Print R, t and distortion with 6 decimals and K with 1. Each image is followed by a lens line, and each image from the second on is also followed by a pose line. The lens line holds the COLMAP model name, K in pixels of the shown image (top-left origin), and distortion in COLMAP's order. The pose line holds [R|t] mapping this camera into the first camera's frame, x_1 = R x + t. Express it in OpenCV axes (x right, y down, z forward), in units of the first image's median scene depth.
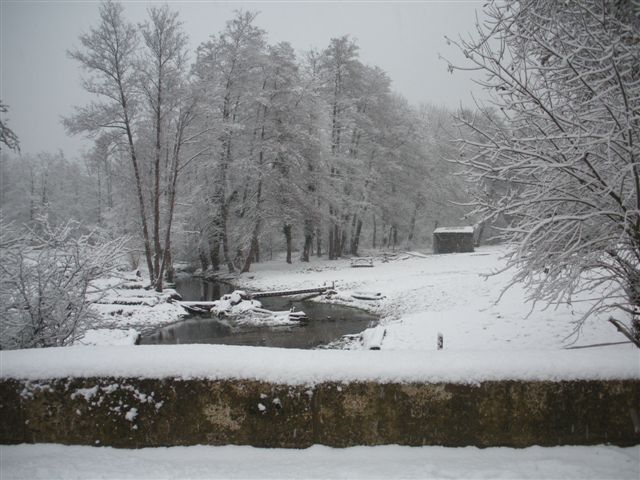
lens RADIAL K [[667.1, 0, 320.0], [0, 667.1, 240.0], [0, 0, 1]] dist [-0.332390, 0.400572]
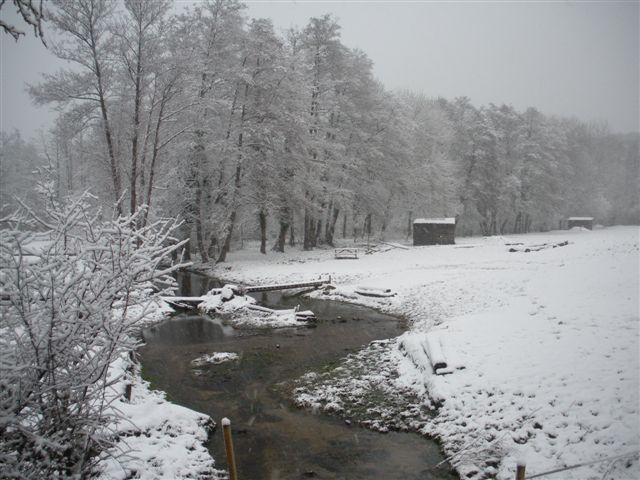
lens RADIAL K [[667.1, 0, 320.0], [0, 667.1, 240.0], [0, 0, 1]] dist [-0.332390, 0.400572]
pose [[0.997373, 0.016057, 0.070630, -0.056989], [-0.017228, 0.999724, 0.015989, 0.000315], [-0.070354, -0.017164, 0.997374, 0.094912]]
